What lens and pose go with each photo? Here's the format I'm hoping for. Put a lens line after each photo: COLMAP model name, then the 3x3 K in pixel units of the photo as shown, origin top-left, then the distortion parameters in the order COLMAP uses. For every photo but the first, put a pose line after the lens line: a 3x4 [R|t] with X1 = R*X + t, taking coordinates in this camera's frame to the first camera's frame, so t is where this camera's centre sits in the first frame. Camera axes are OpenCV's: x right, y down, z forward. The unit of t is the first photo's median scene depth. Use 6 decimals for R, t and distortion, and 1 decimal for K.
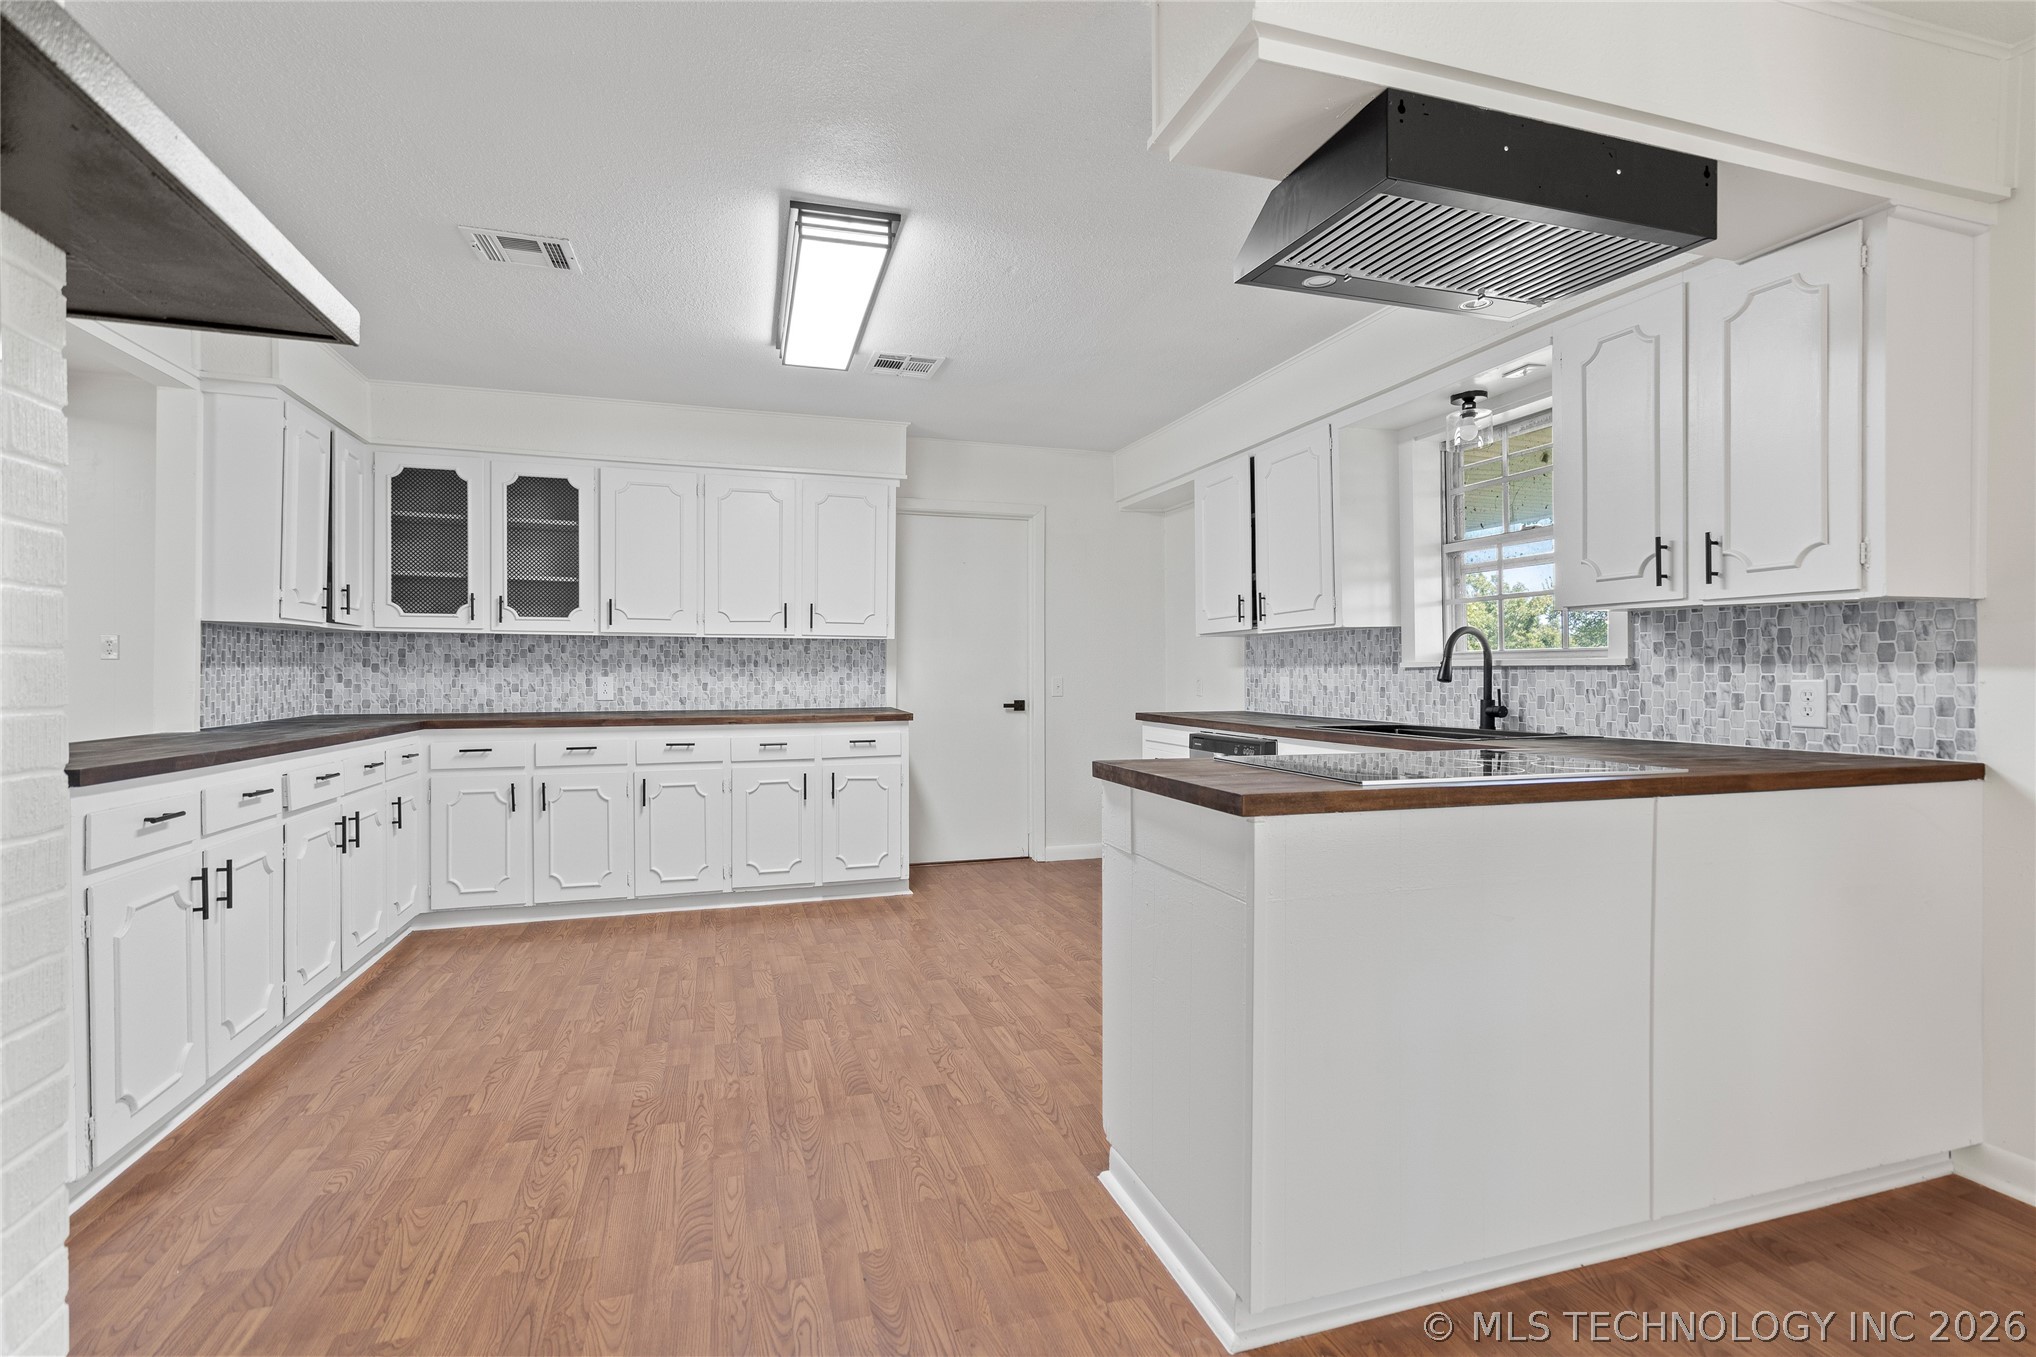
lens RADIAL K [[966.4, 0, 994.2], [0, 966.4, 676.9], [0, 0, 1]] dist [0.002236, 0.001644]
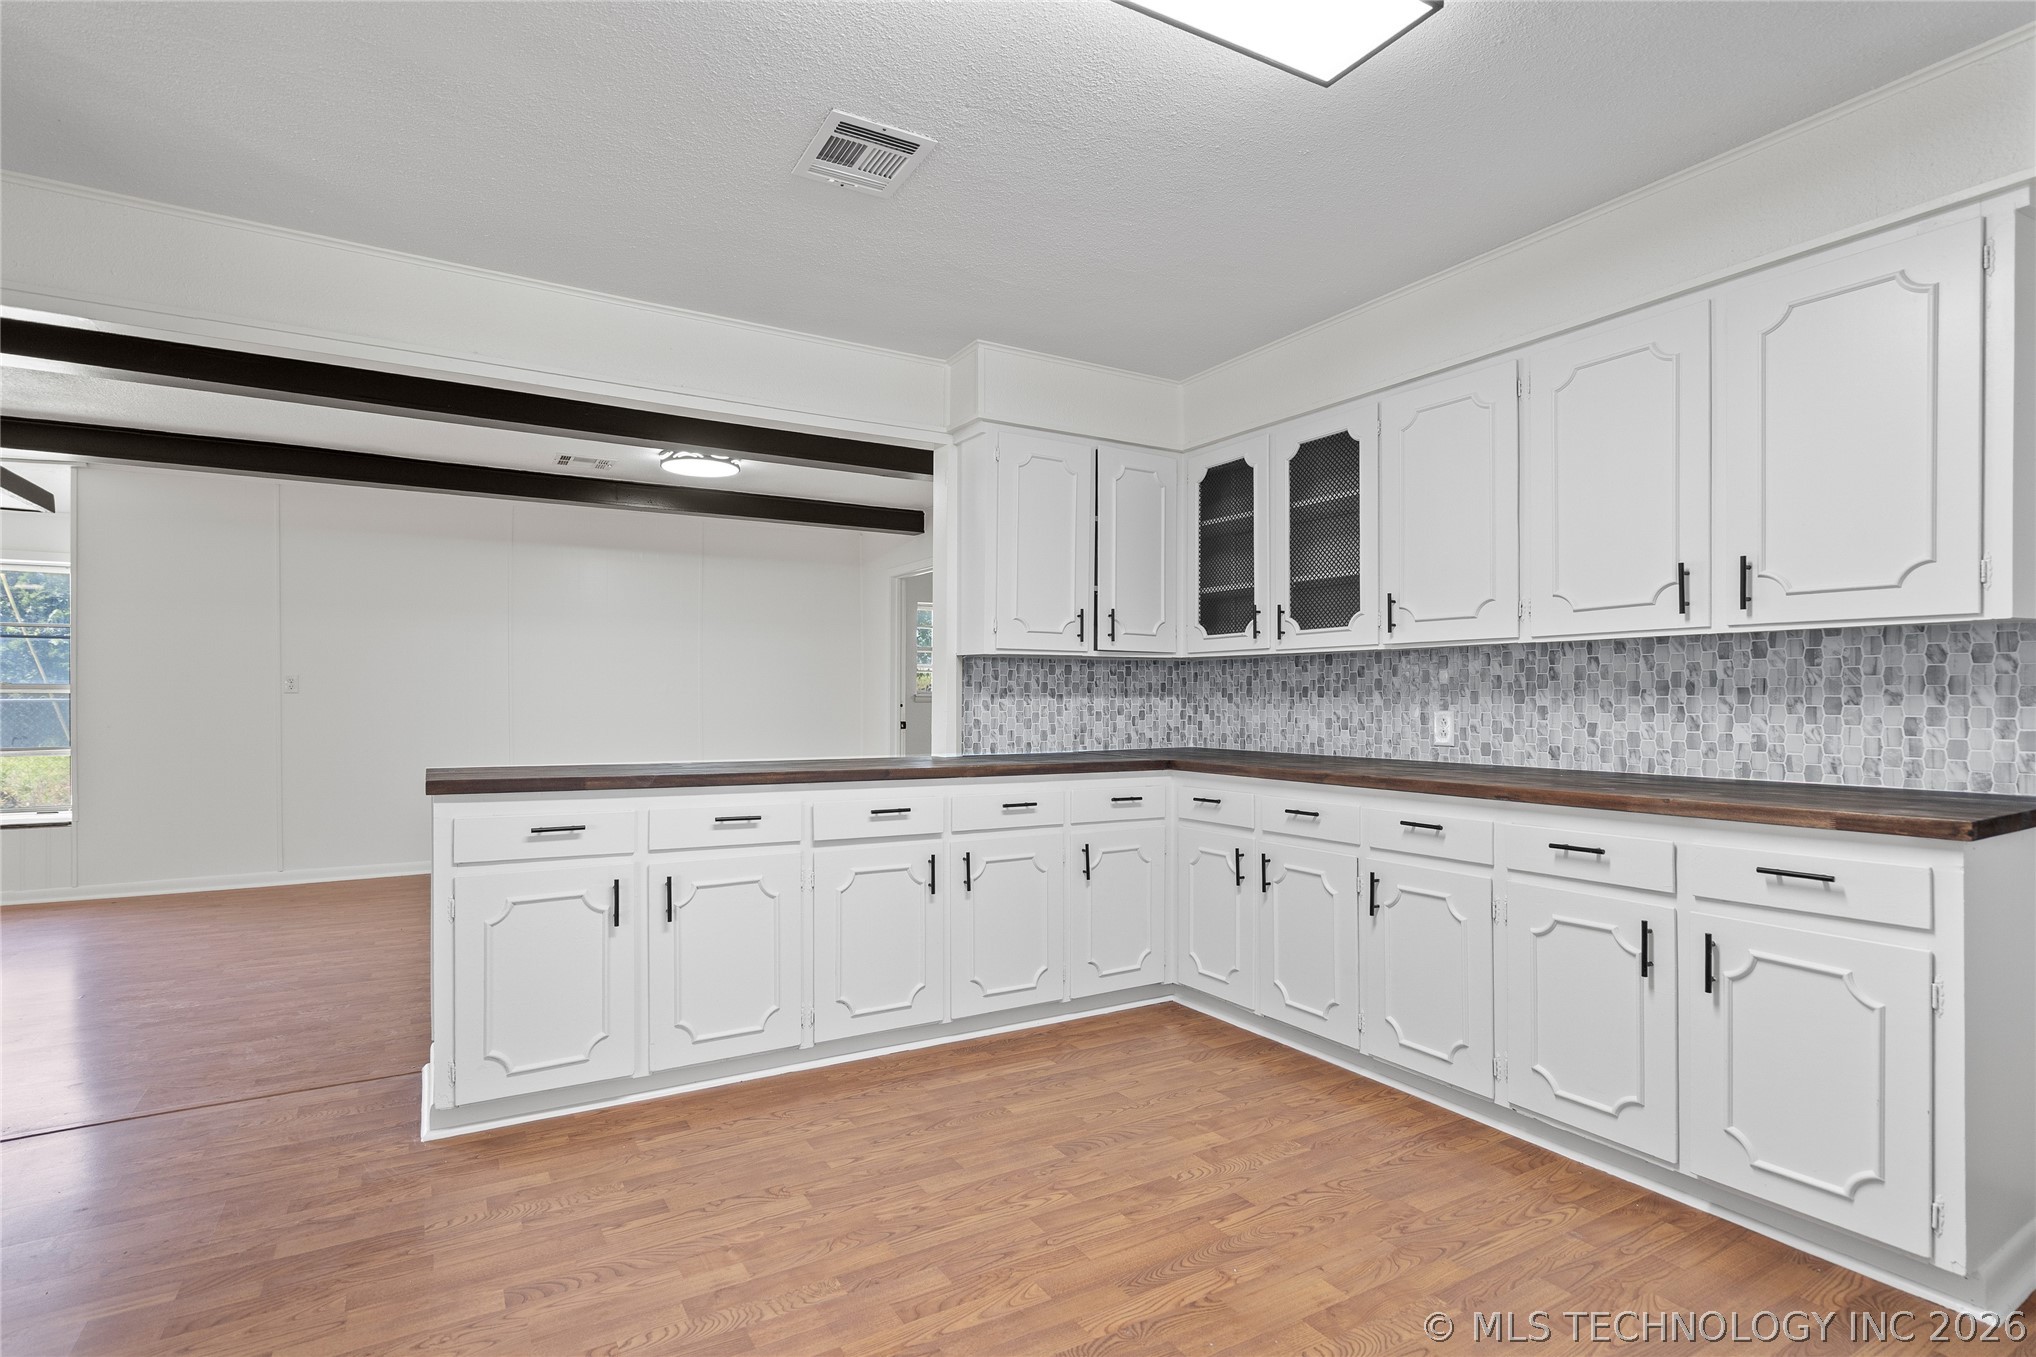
lens RADIAL K [[966.4, 0, 1021.3], [0, 966.4, 697.5], [0, 0, 1]] dist [0.002236, 0.001644]
pose [[0.248092, -0.004701, -0.968725, 0.236067], [-0.008935, 0.999935, -0.007141, -0.002639], [0.968695, 0.010427, 0.248034, 0.755939]]
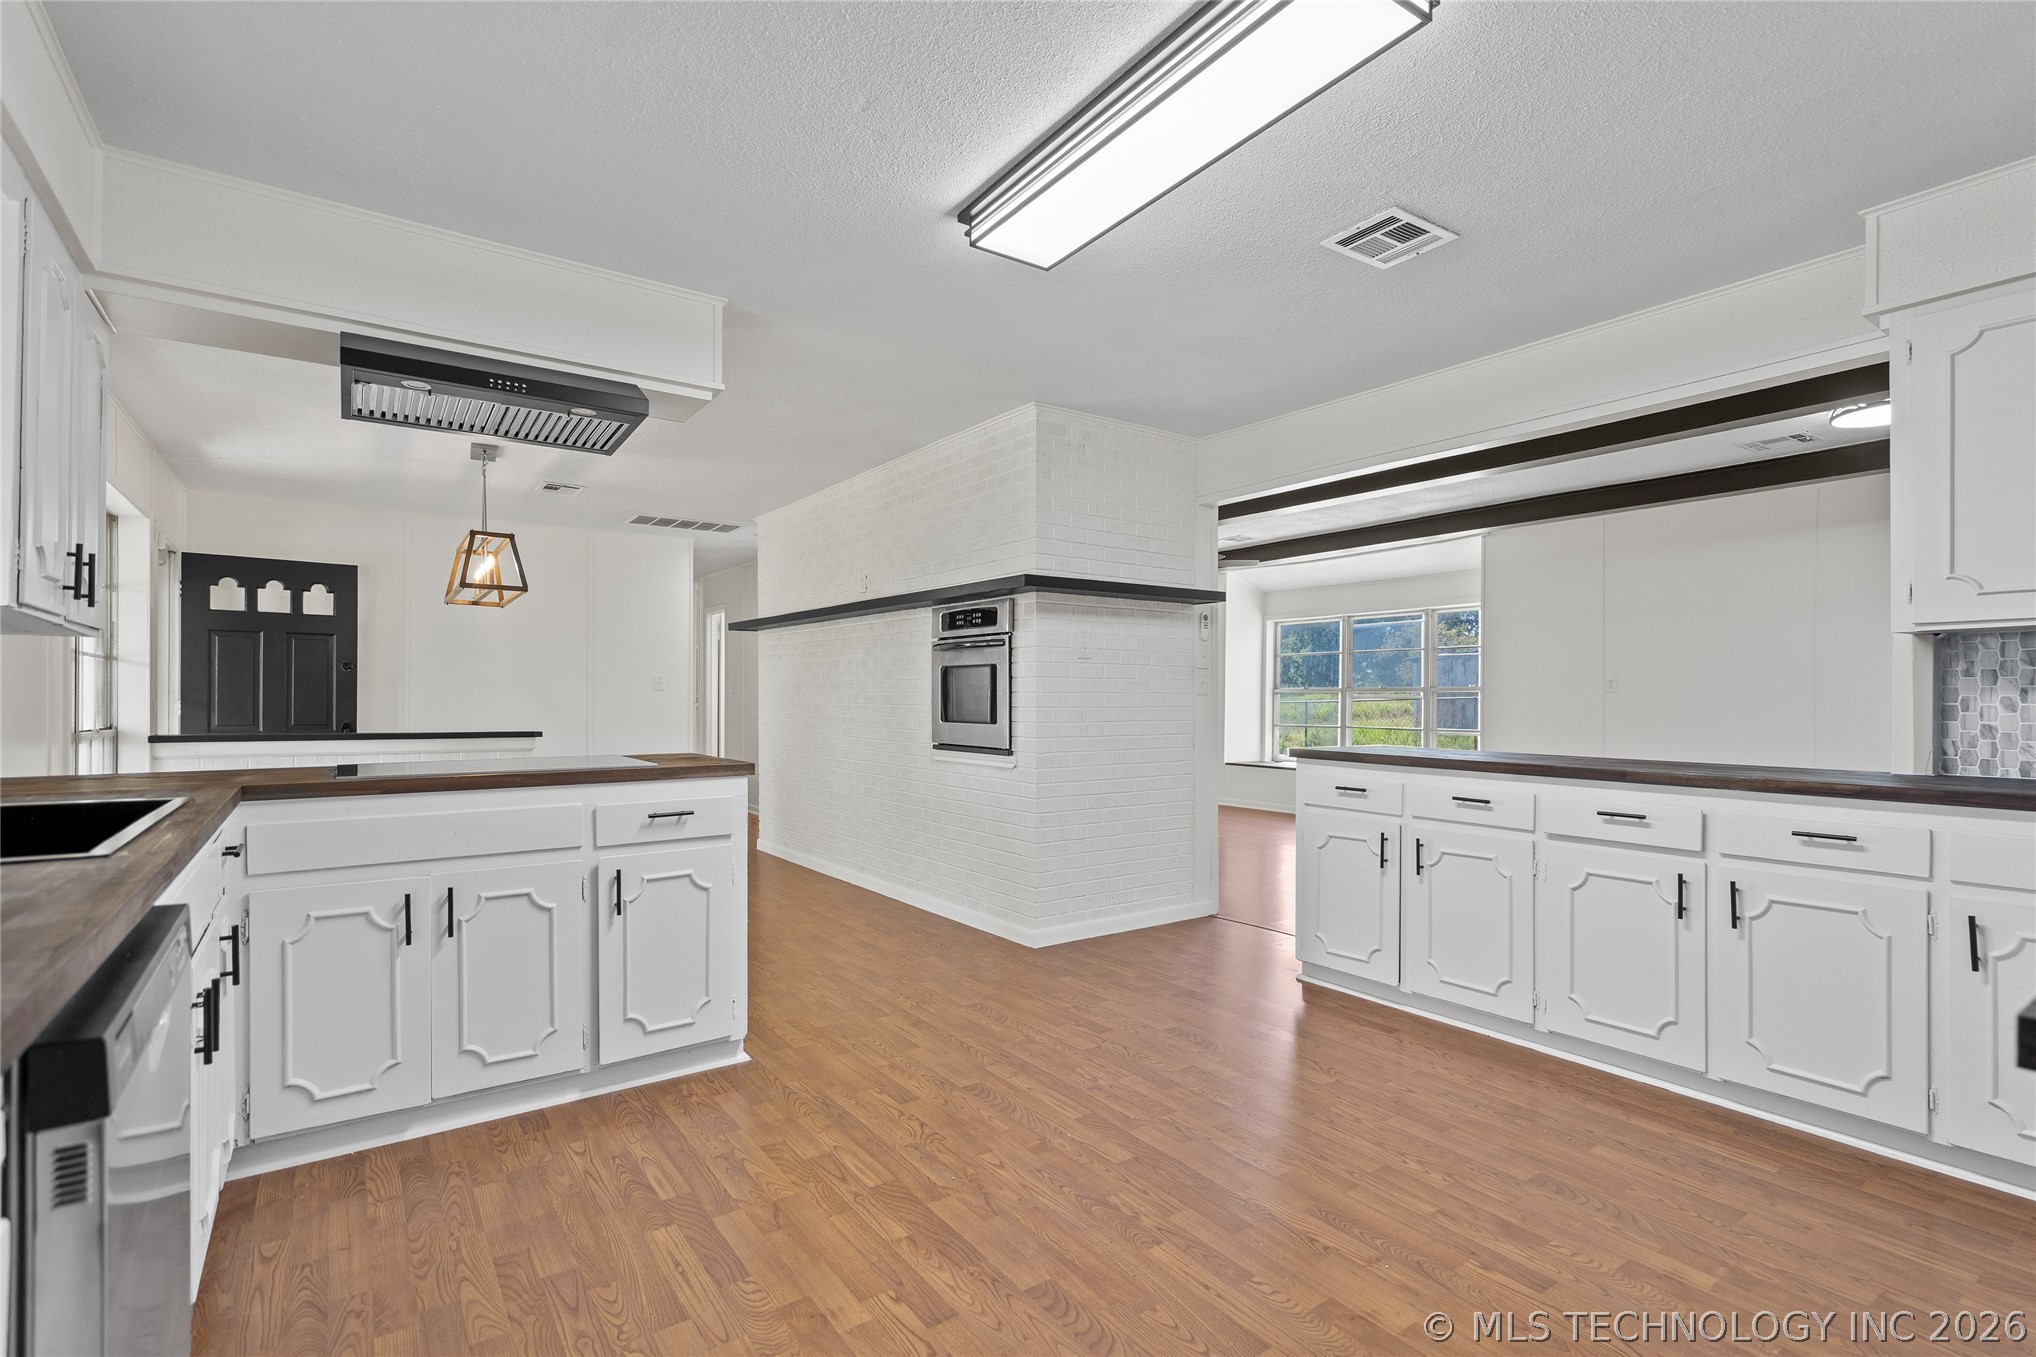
lens RADIAL K [[966.4, 0, 1014.5], [0, 966.4, 698.8], [0, 0, 1]] dist [0.002236, 0.001644]
pose [[-0.946612, -0.002410, -0.322365, 0.116173], [-0.003854, 0.999985, 0.003842, -0.005069], [0.322351, 0.004879, -0.946608, 1.425856]]
